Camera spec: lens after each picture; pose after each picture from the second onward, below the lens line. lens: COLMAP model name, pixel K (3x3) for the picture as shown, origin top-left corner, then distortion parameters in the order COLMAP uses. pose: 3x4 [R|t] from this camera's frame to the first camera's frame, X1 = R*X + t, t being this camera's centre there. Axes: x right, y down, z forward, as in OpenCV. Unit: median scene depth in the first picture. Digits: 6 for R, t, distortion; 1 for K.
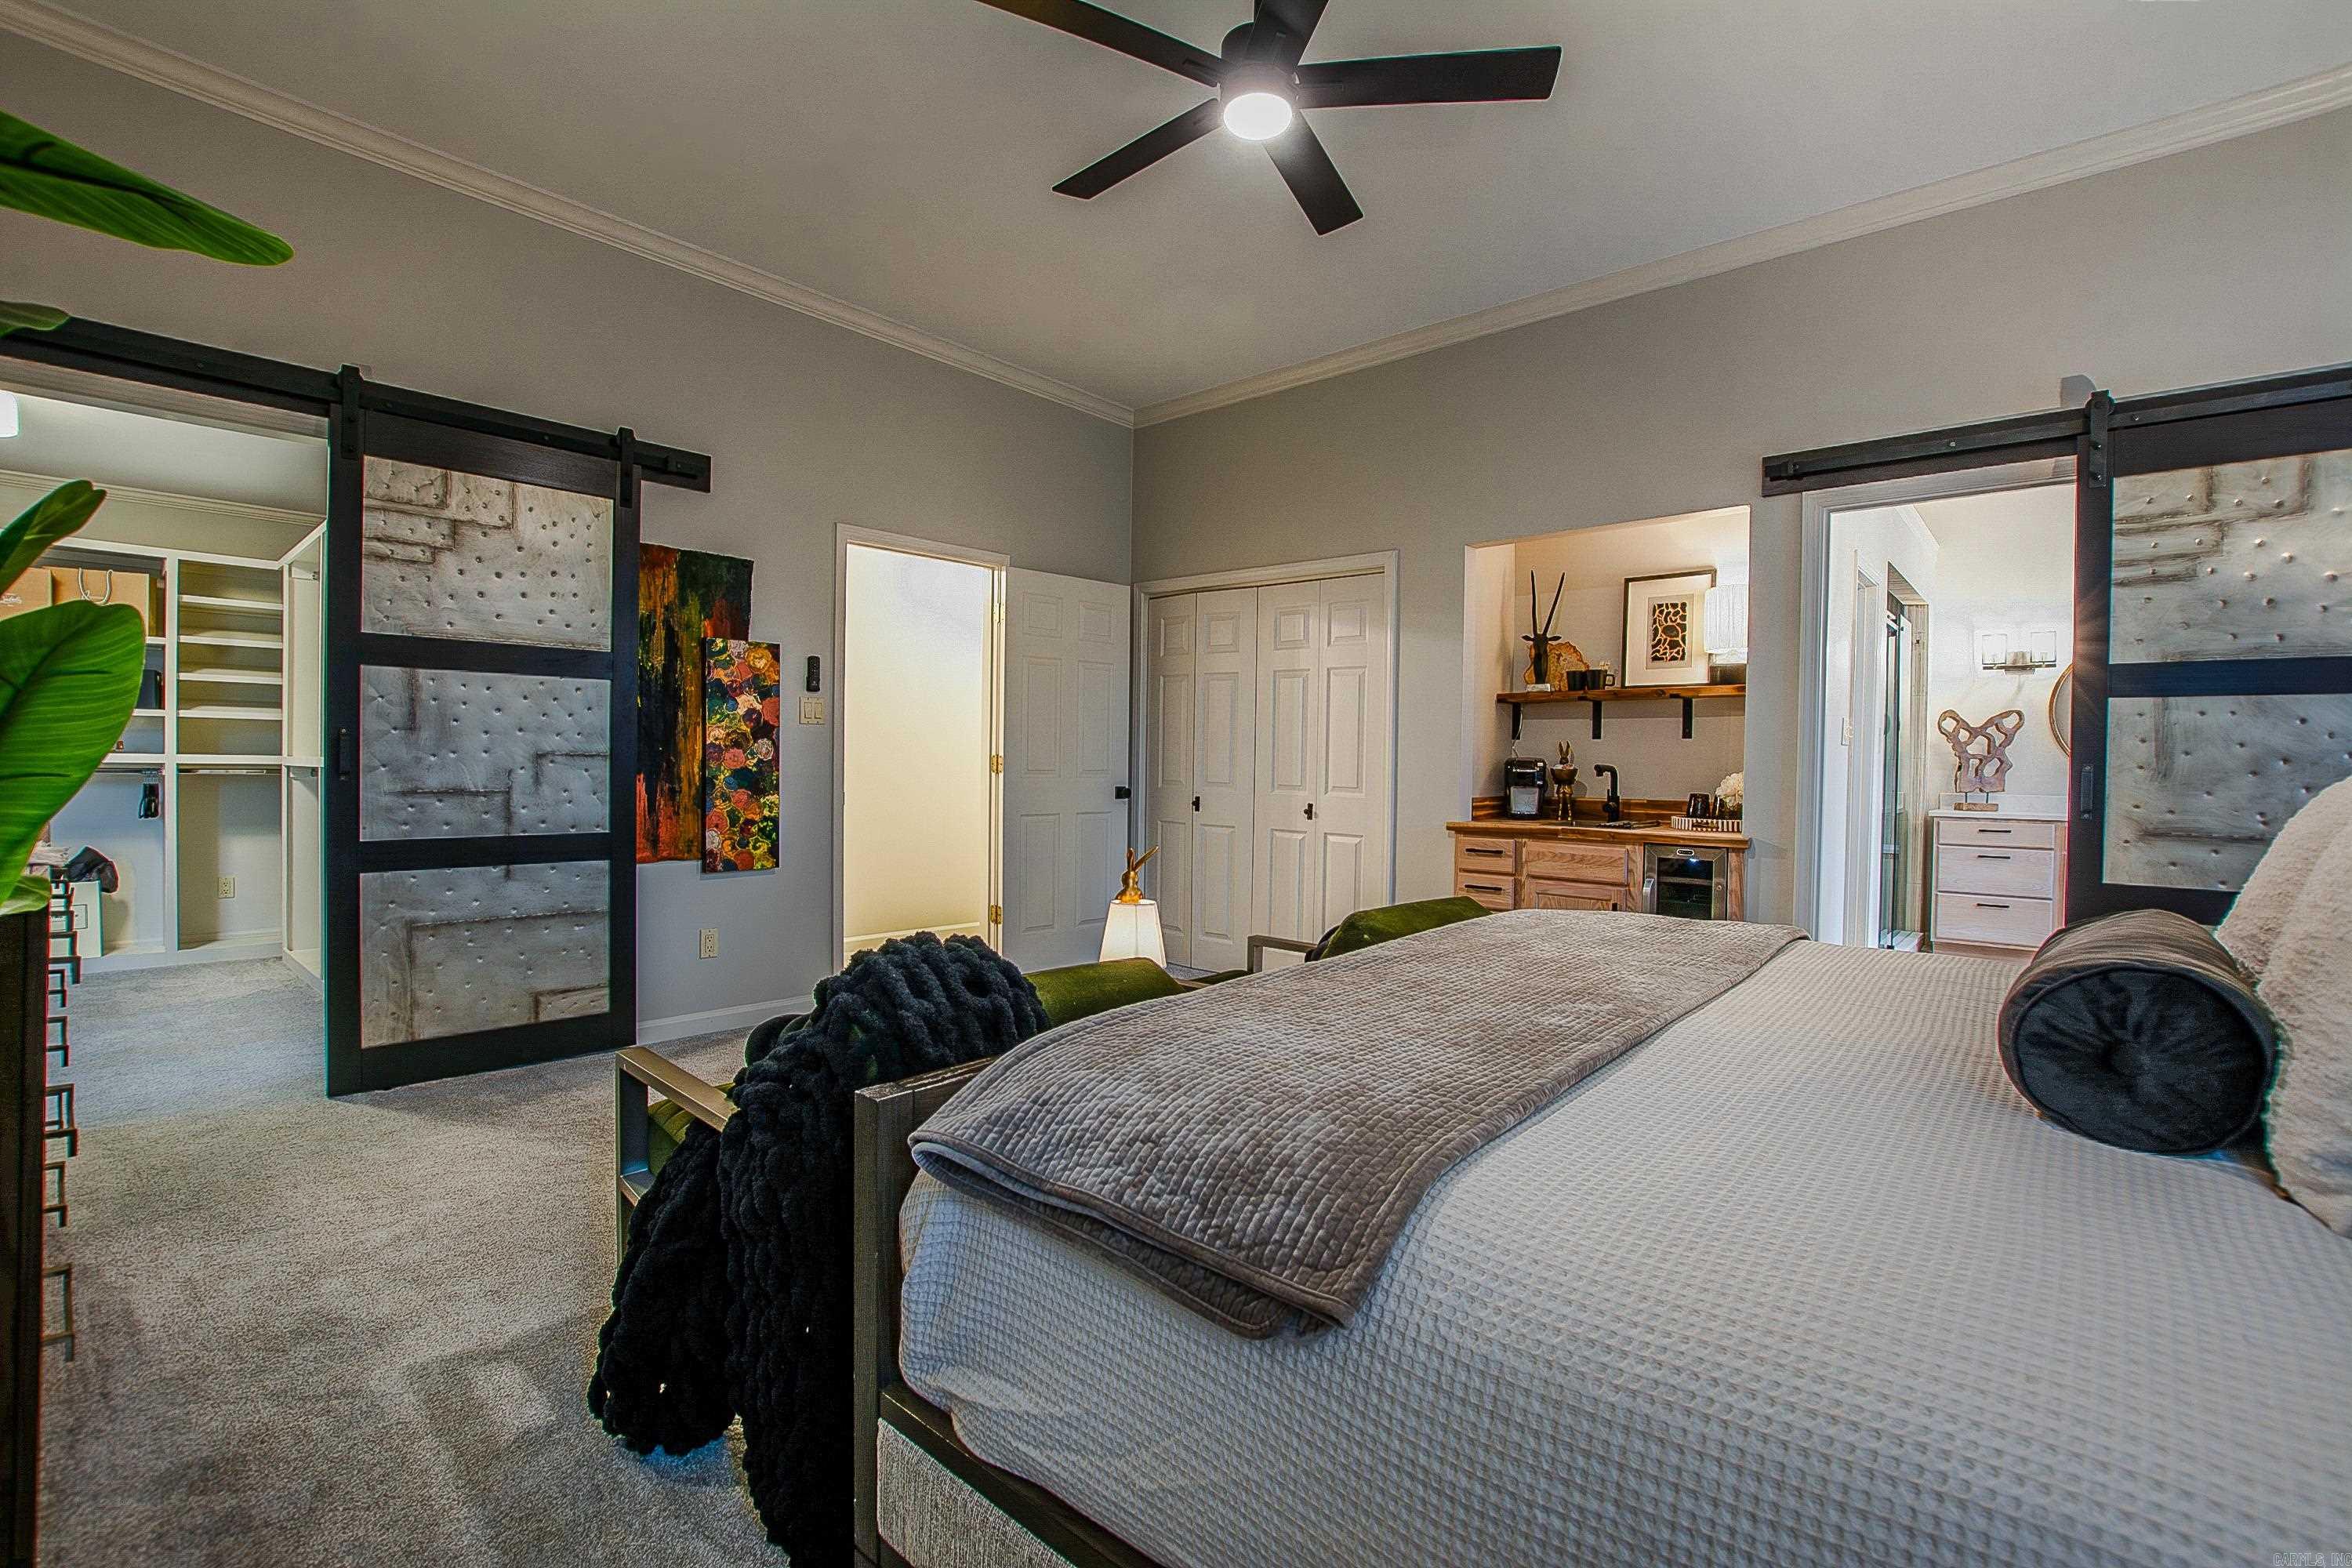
lens RADIAL K [[1032.9, 0, 1176.0], [0, 1032.9, 784.0], [0, 0, 1]] dist [-0.000081, -0.000034]
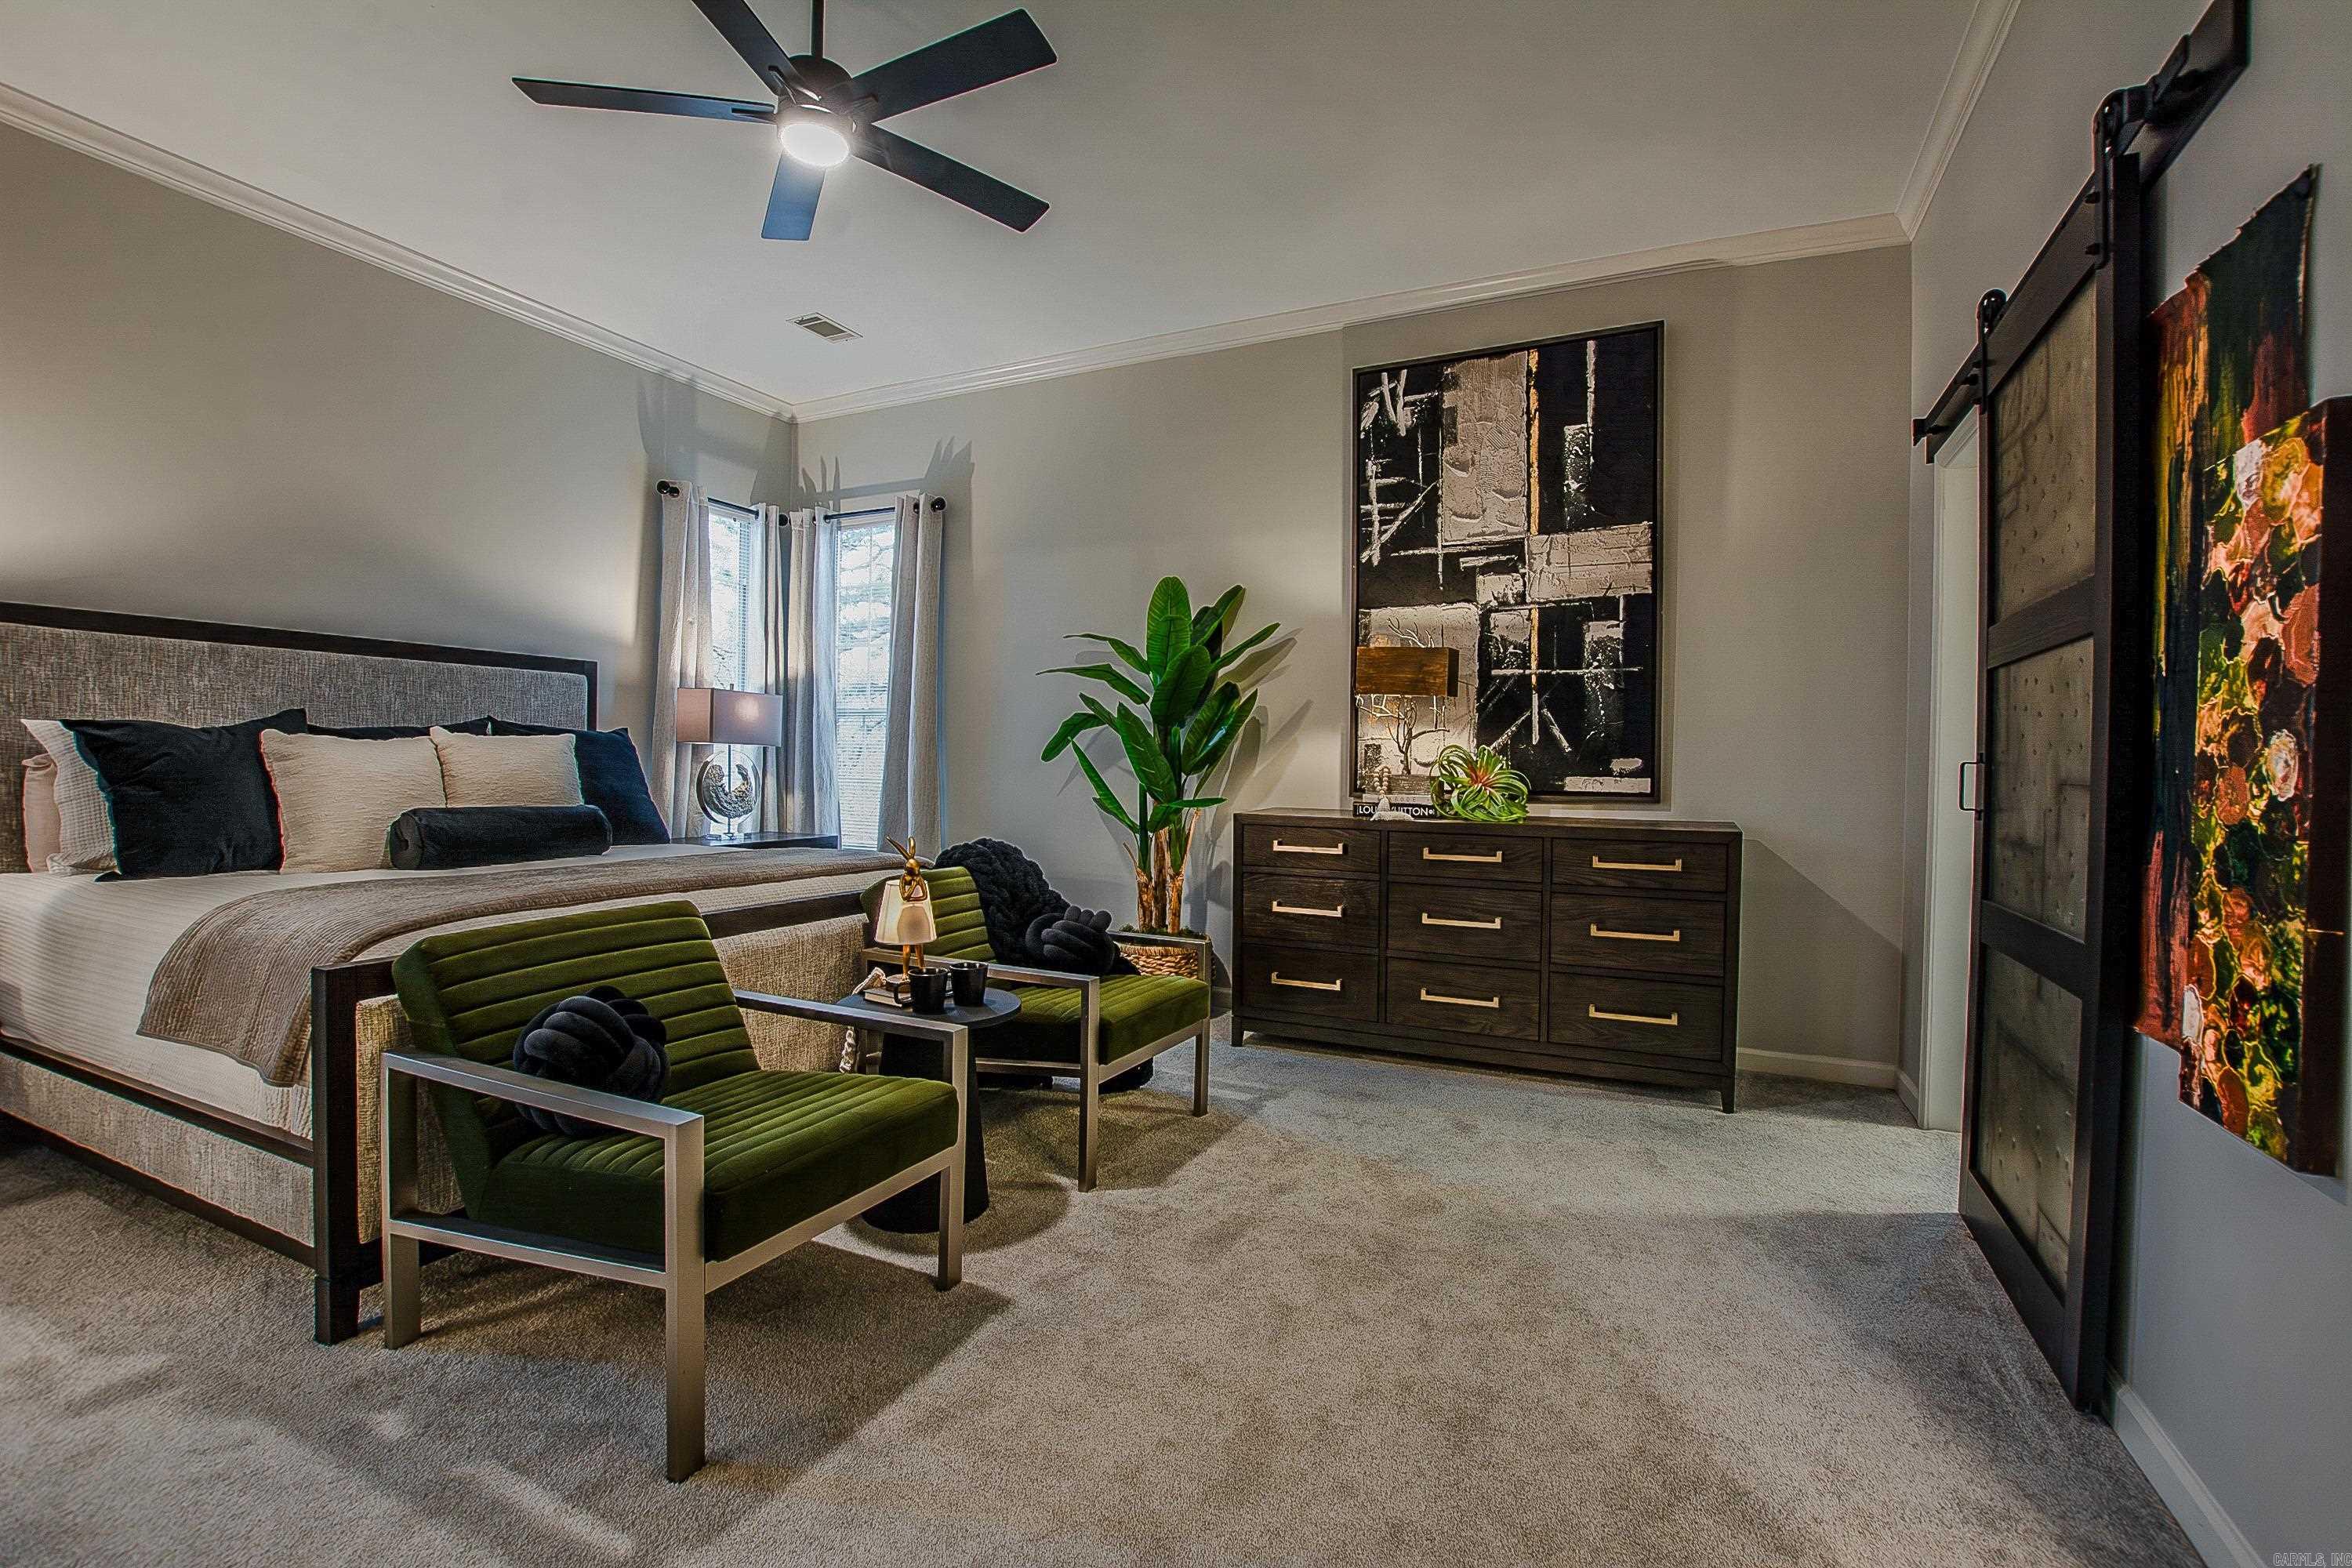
lens RADIAL K [[1032.9, 0, 1176.0], [0, 1032.9, 784.0], [0, 0, 1]] dist [-0.000081, -0.000034]
pose [[-0.960737, -0.022398, -0.276554, -0.000935], [-0.032414, 0.998972, 0.031699, -0.027889], [0.275559, 0.039418, -0.960476, 1.230430]]
